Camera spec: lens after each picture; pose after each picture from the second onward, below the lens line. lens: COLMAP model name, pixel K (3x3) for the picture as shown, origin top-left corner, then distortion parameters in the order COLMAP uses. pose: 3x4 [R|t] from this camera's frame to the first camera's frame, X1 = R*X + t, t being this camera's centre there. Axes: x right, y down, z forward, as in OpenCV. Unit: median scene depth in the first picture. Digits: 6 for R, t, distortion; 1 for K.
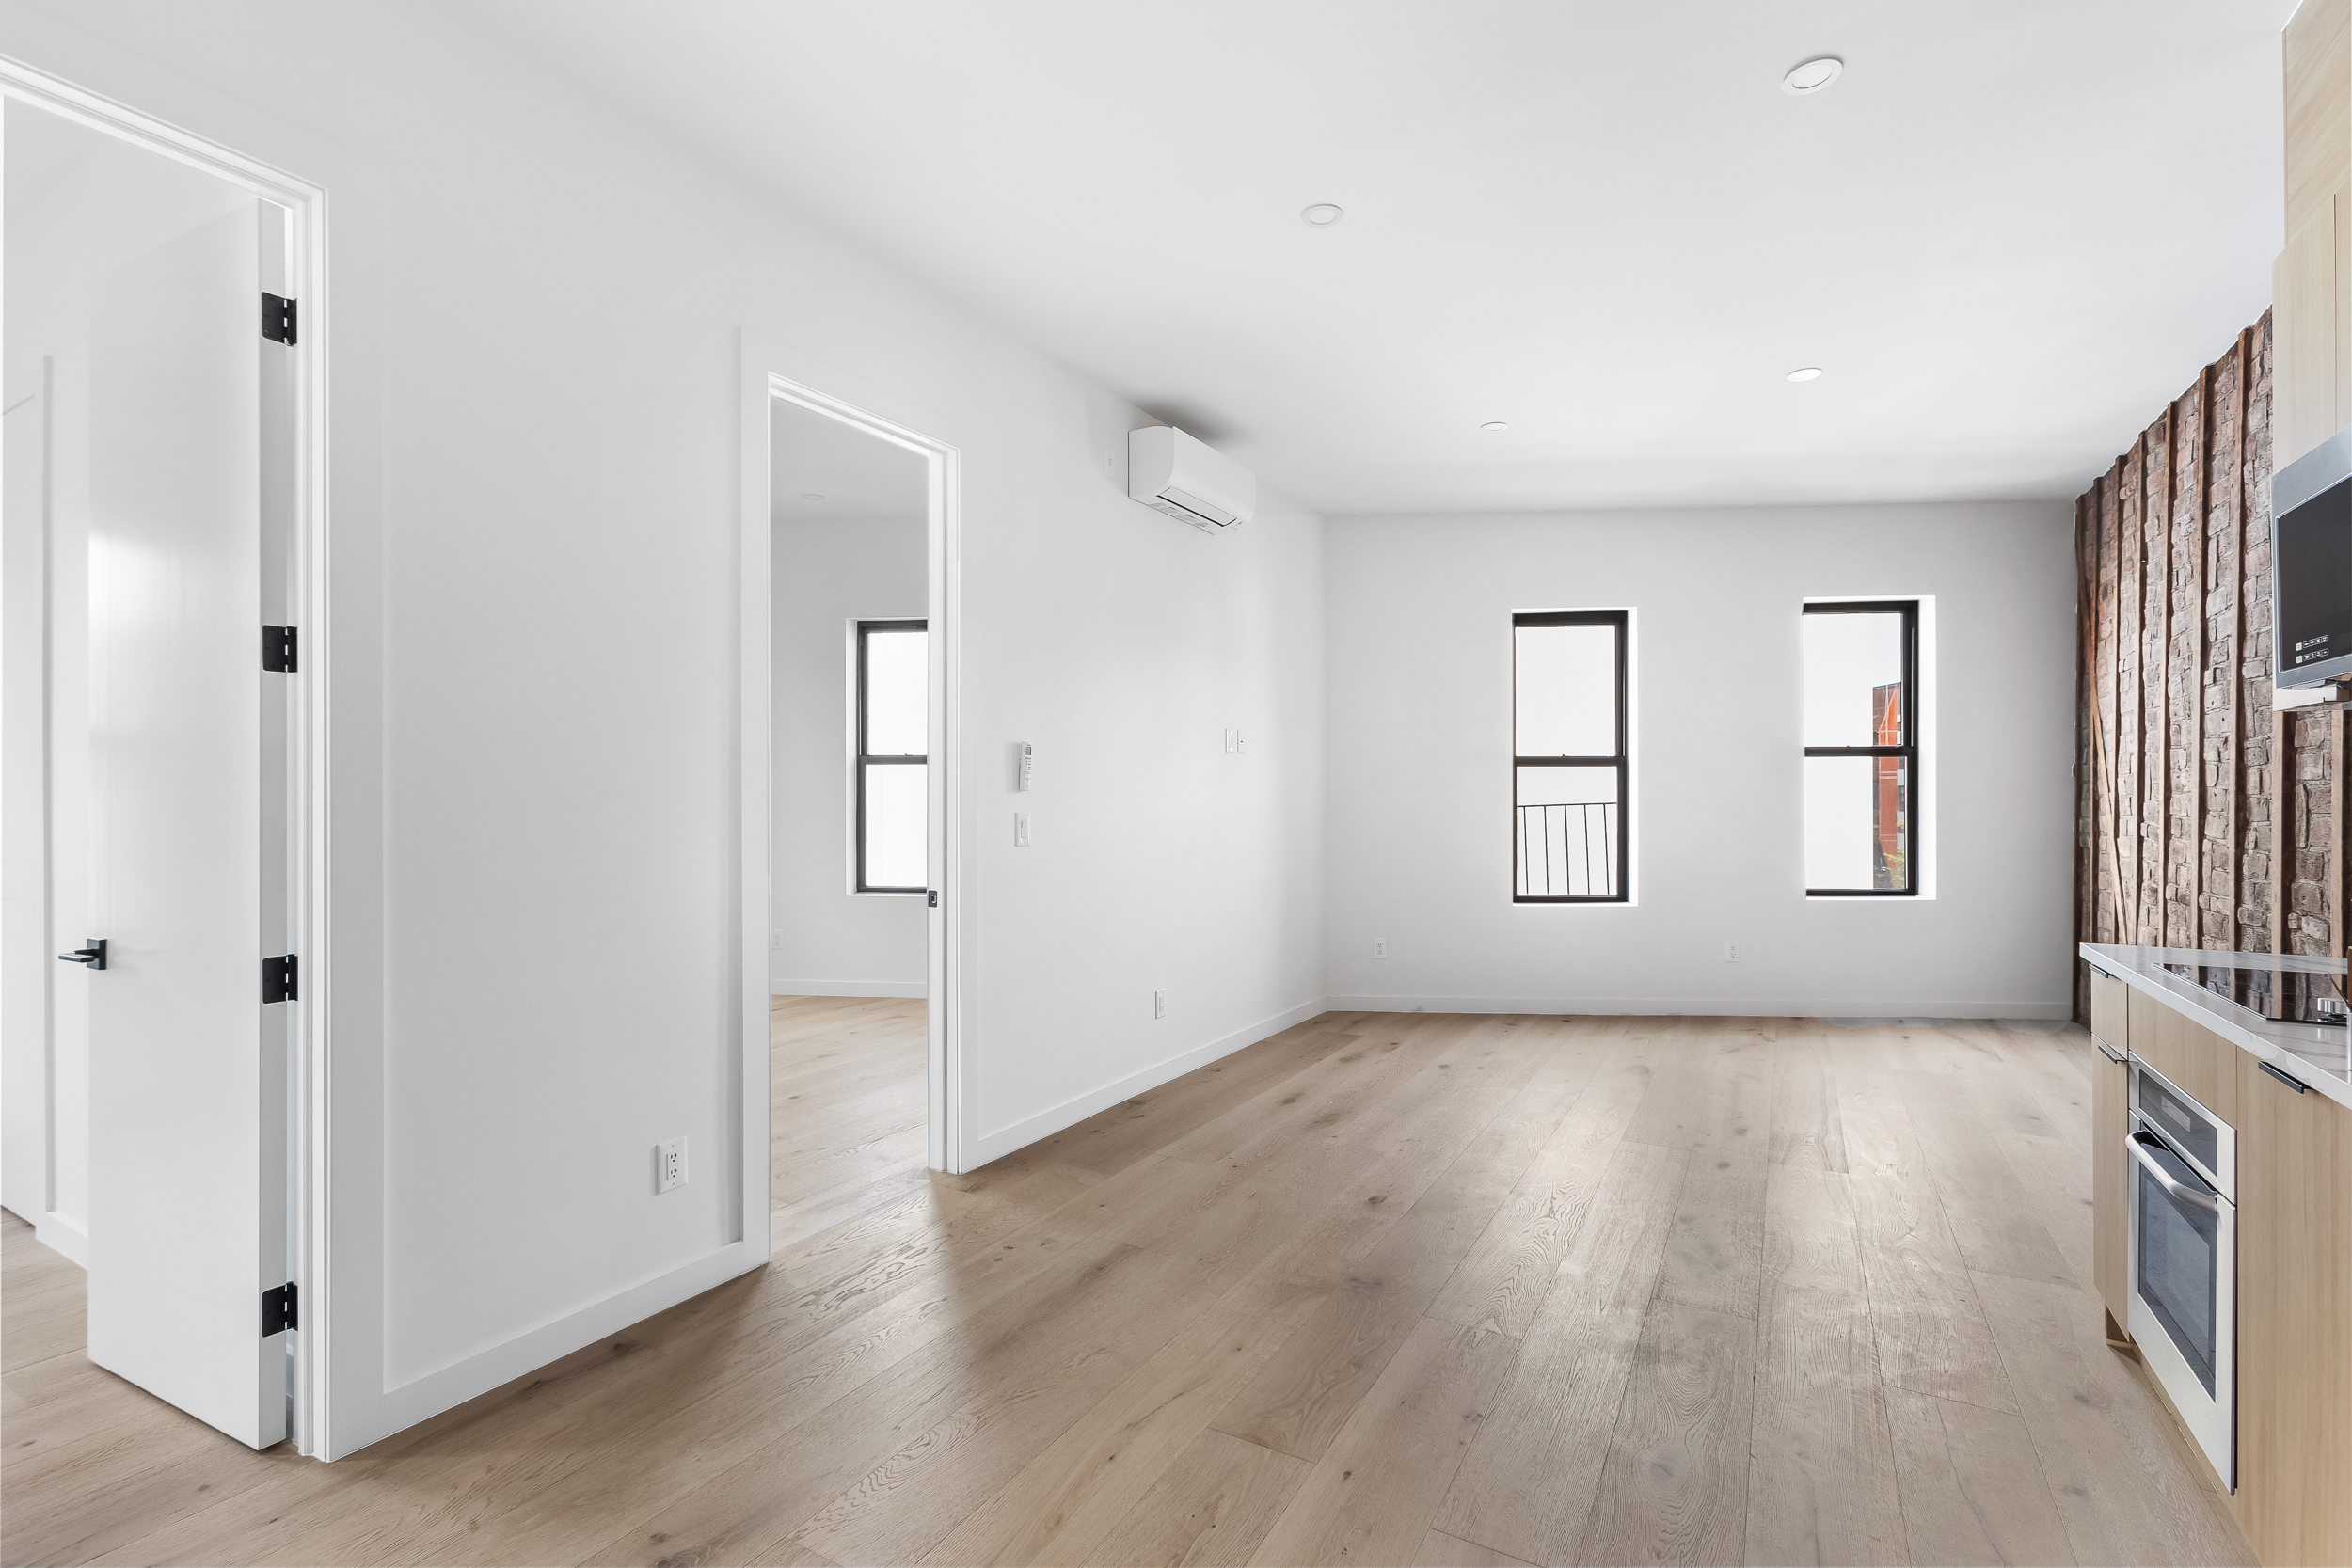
lens RADIAL K [[1066.7, 0, 1157.3], [0, 1066.7, 796.0], [0, 0, 1]] dist [-0.005724, -0.001310]
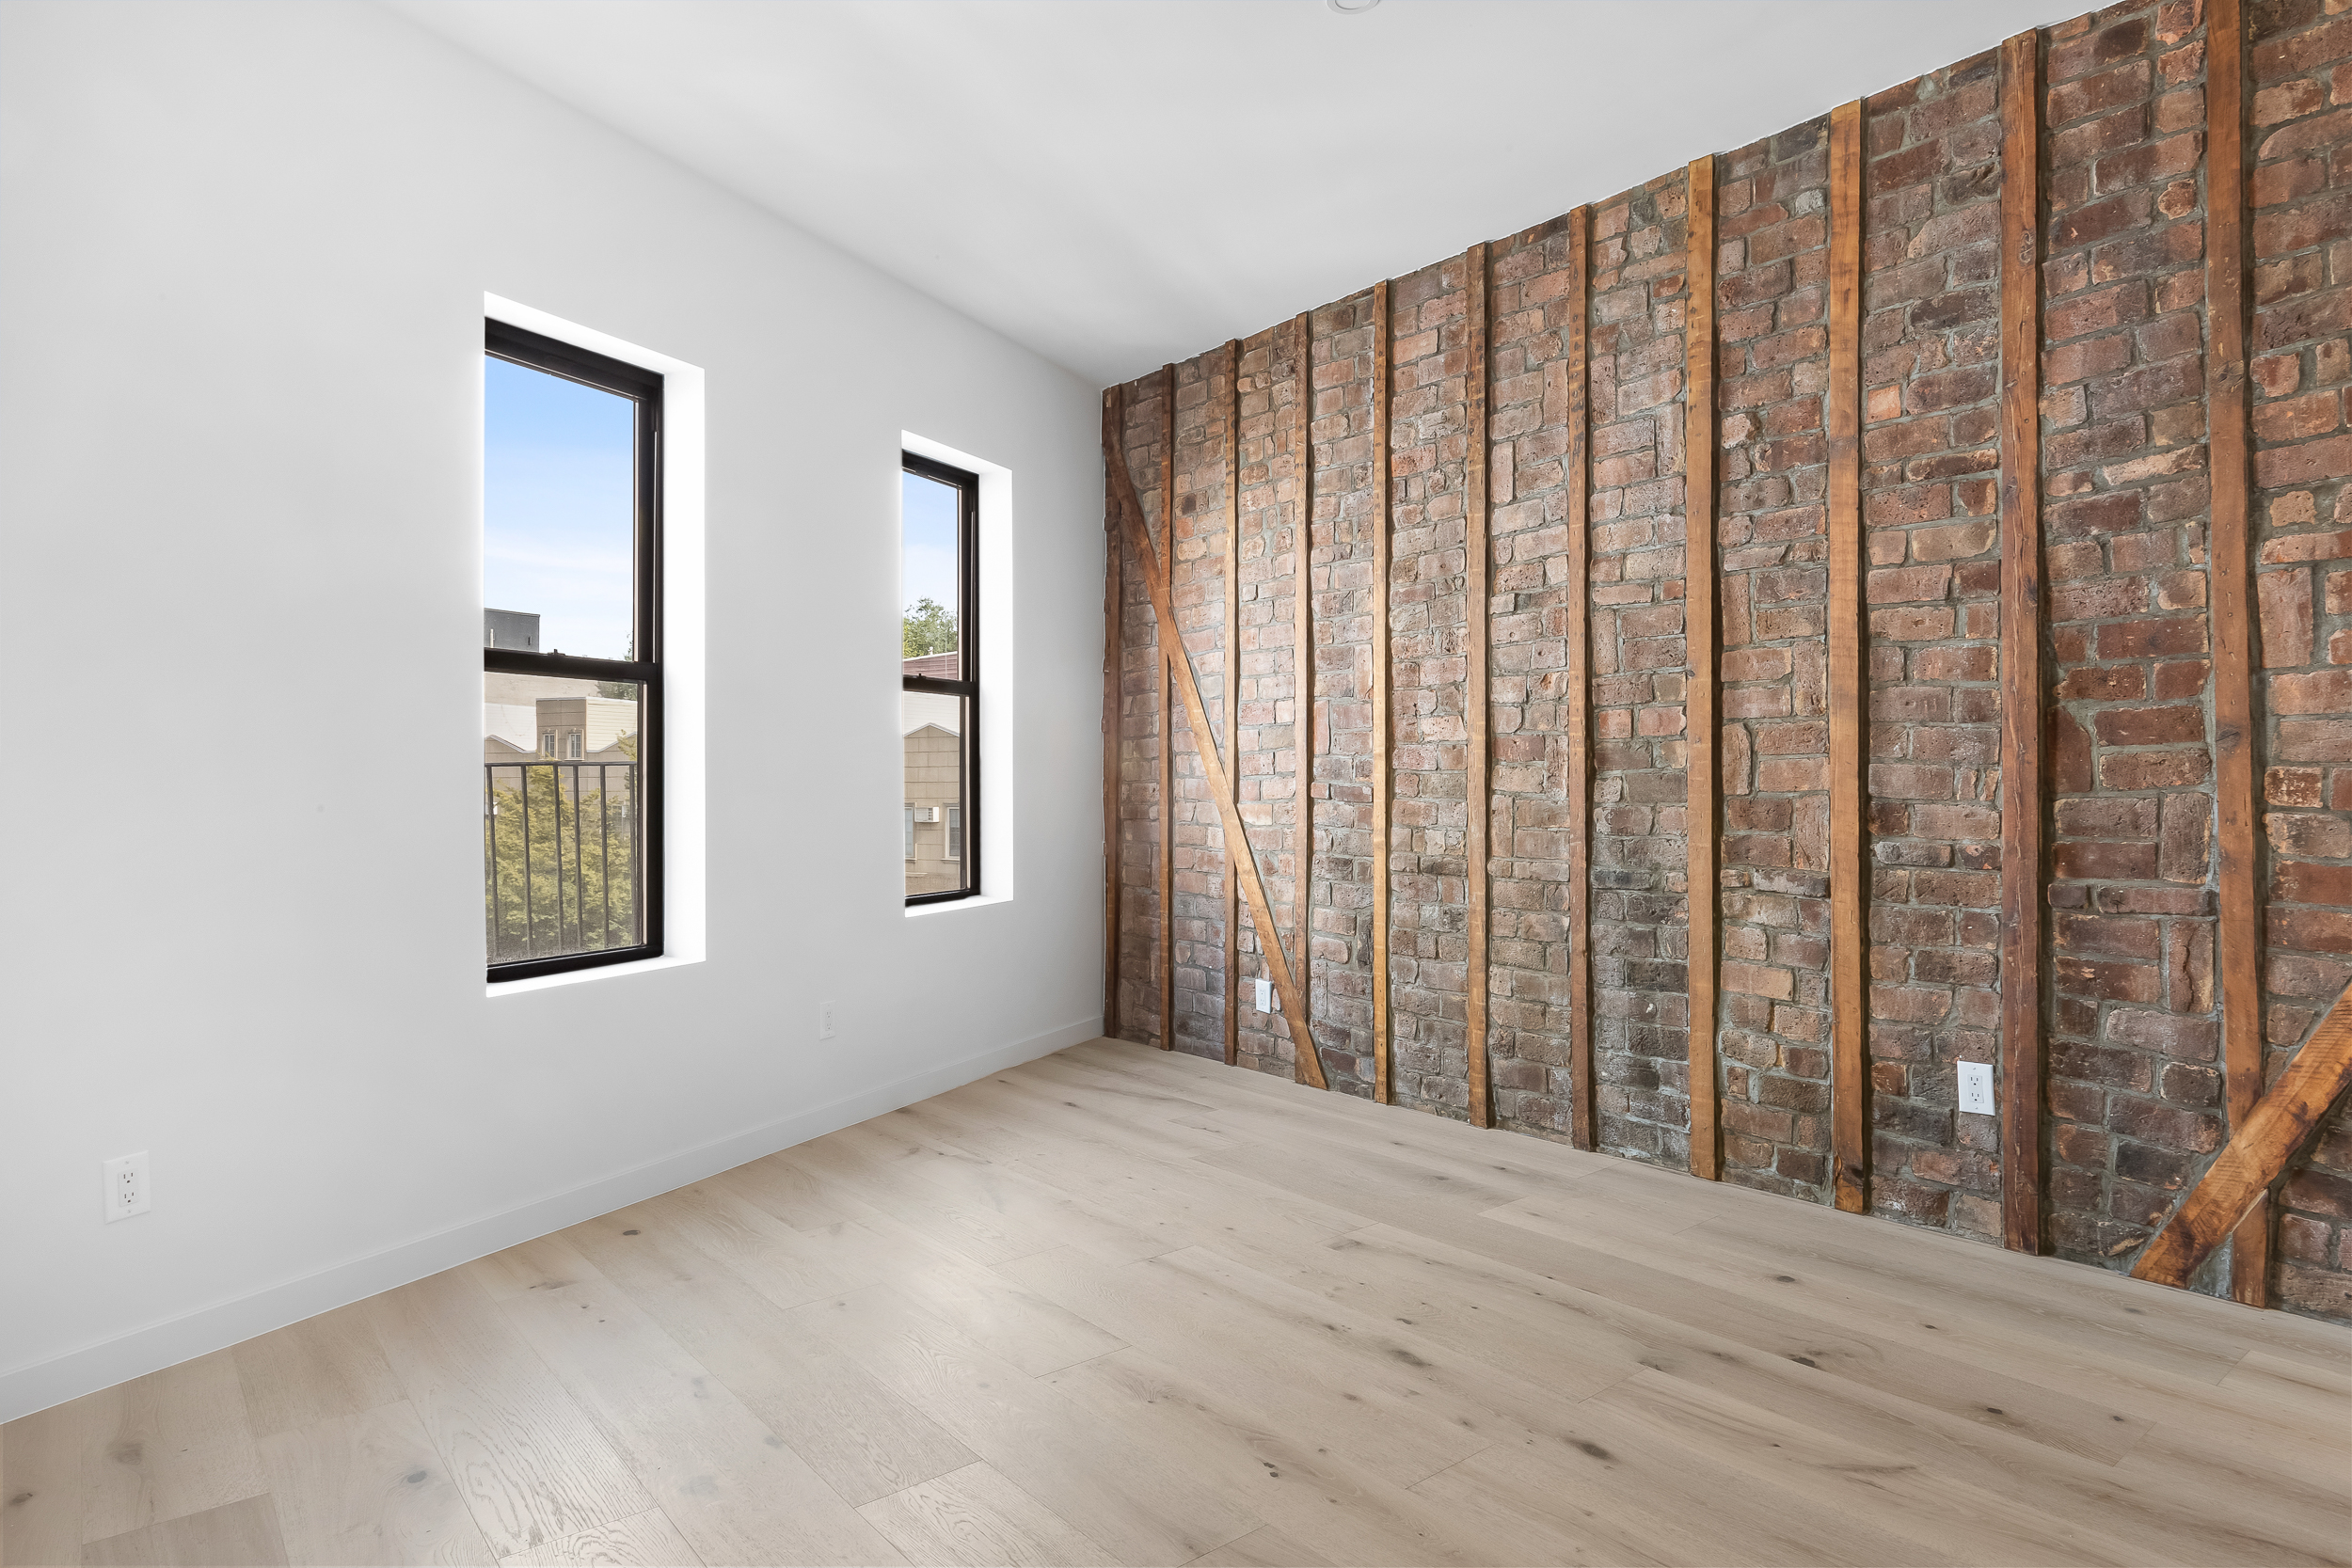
lens RADIAL K [[1371.0, 0, 1186.8], [0, 1371.0, 763.8], [0, 0, 1]] dist [0.023261, 0.002483]
pose [[0.341550, 0.013007, 0.939774, -0.125352], [0.003829, 0.999877, -0.015230, 0.030210], [-0.939856, 0.008800, 0.341458, 0.807773]]
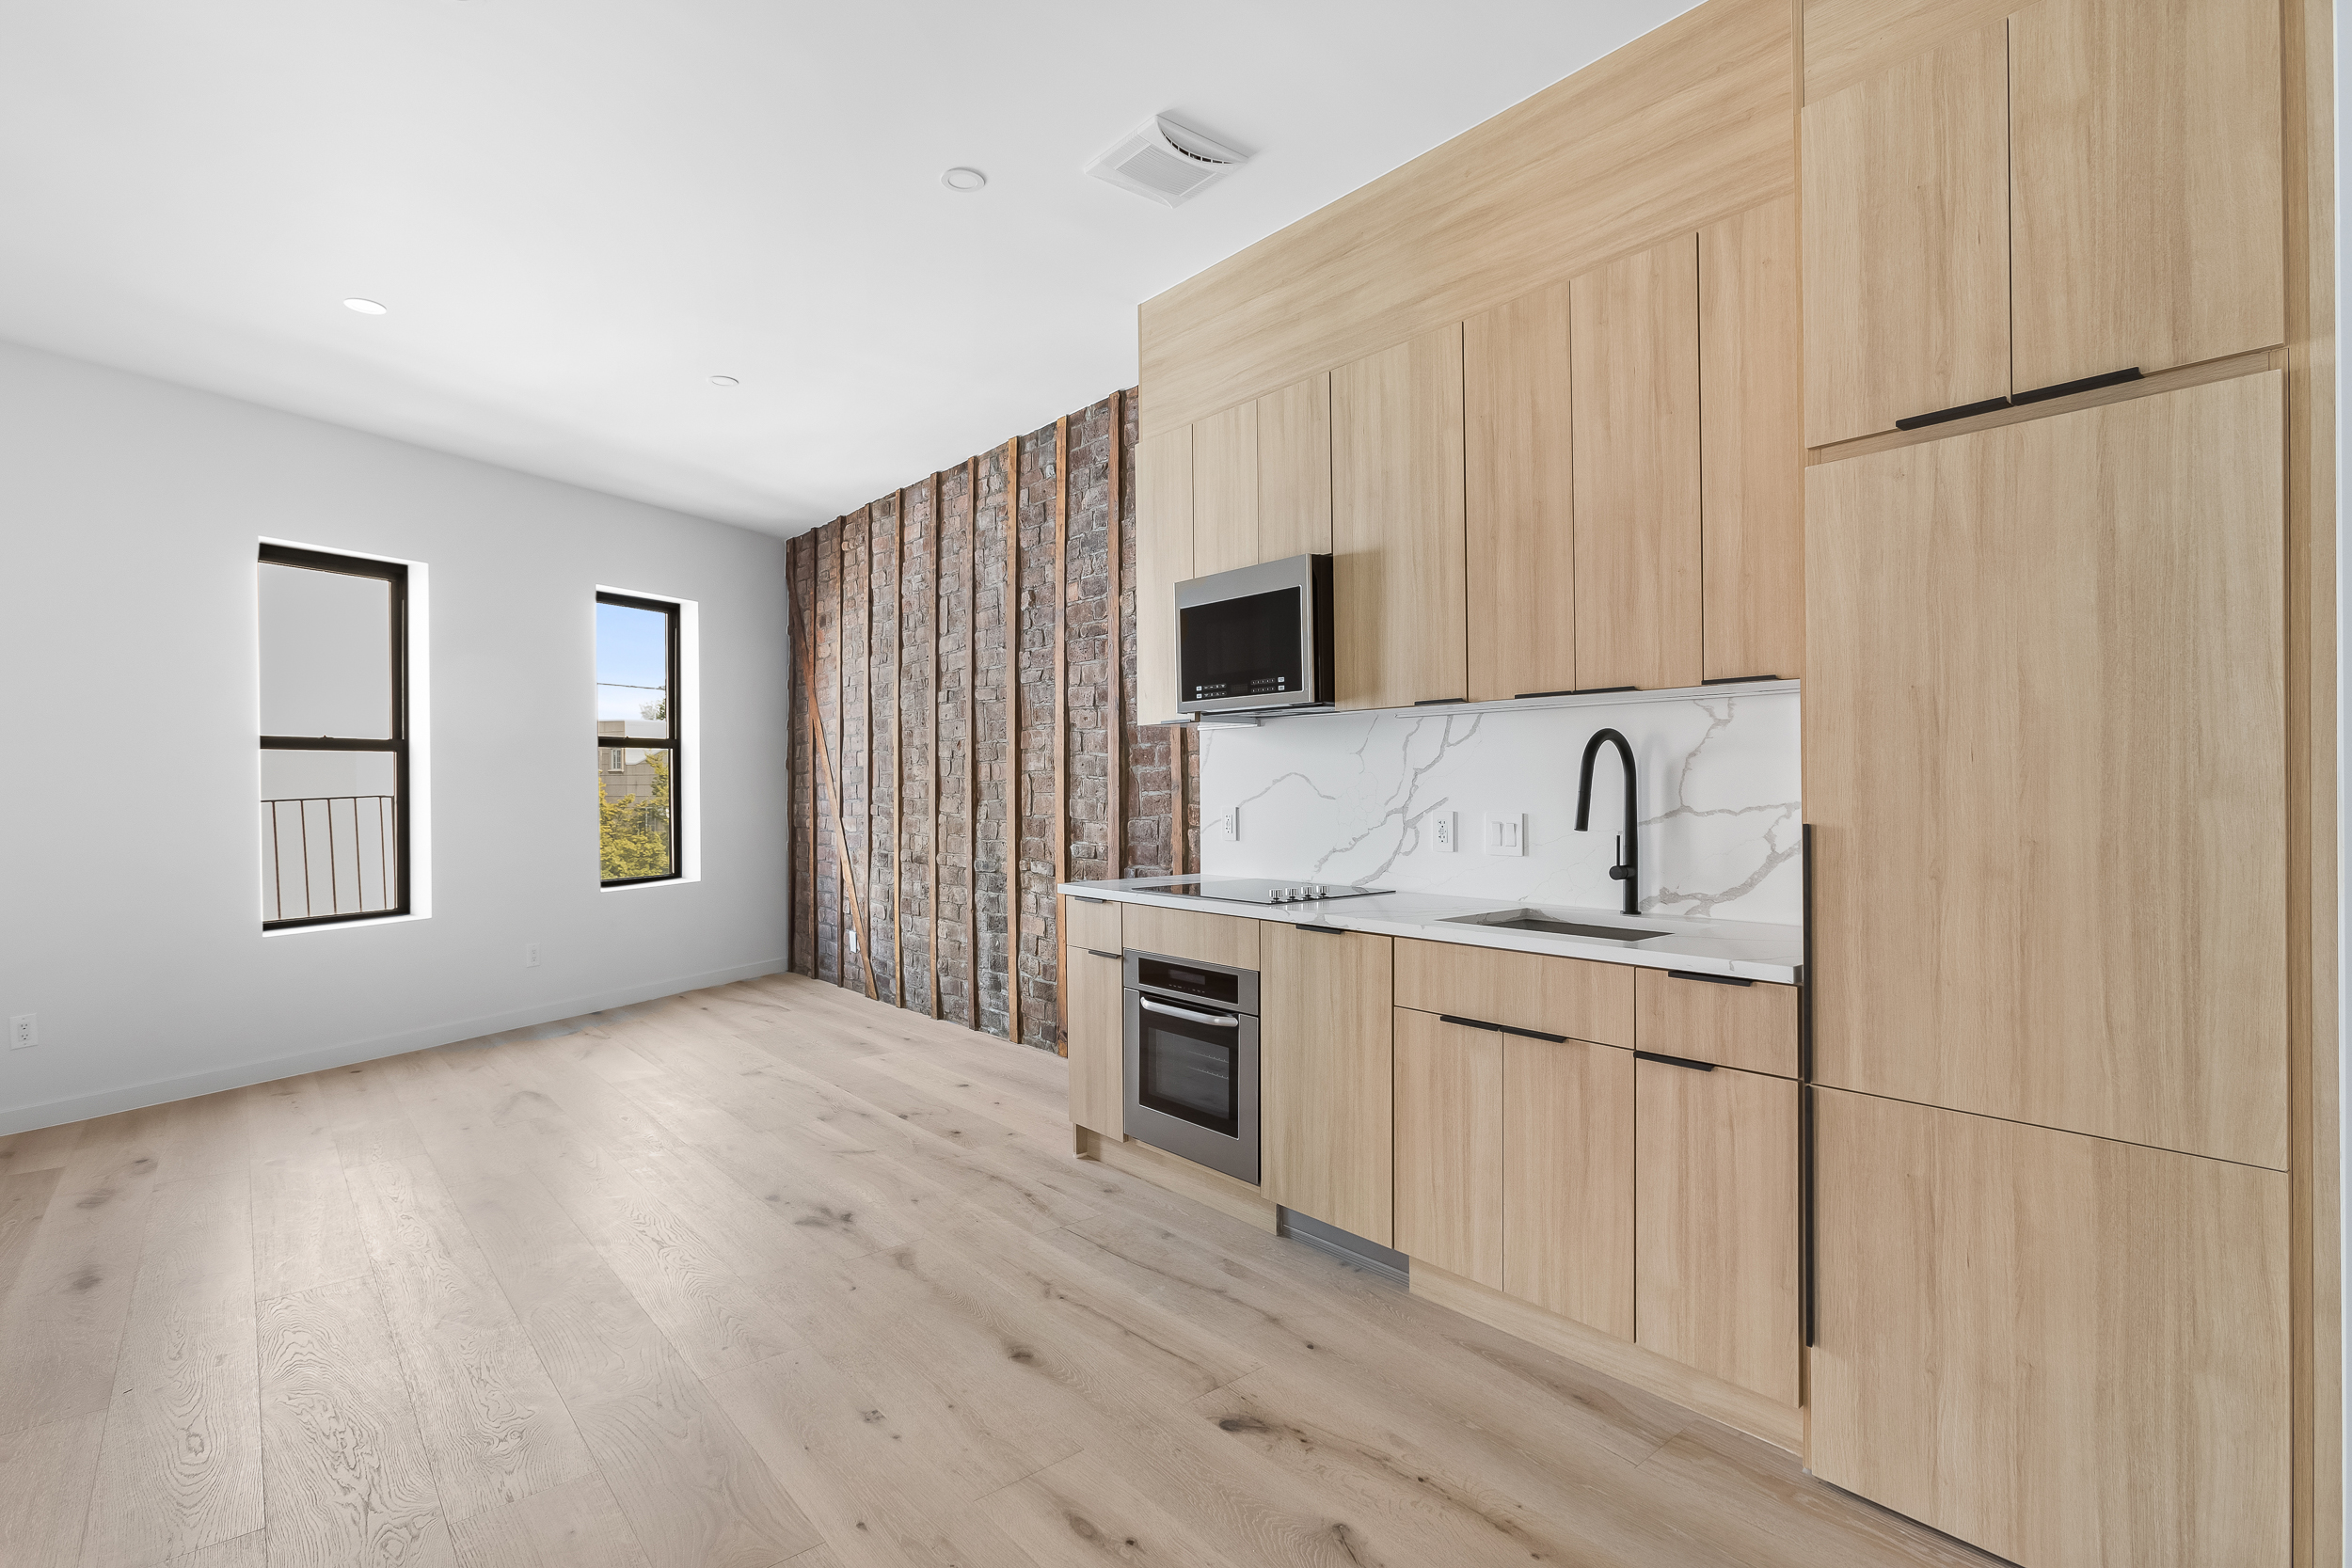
lens RADIAL K [[1166.0, 0, 1156.1], [0, 1166.0, 776.0], [0, 0, 1]] dist [0.021184, 0.006682]
pose [[0.359428, 0.004521, 0.933162, -0.310767], [0.008820, 0.999927, -0.008242, 0.005913], [-0.933131, 0.011193, 0.359362, 0.180061]]
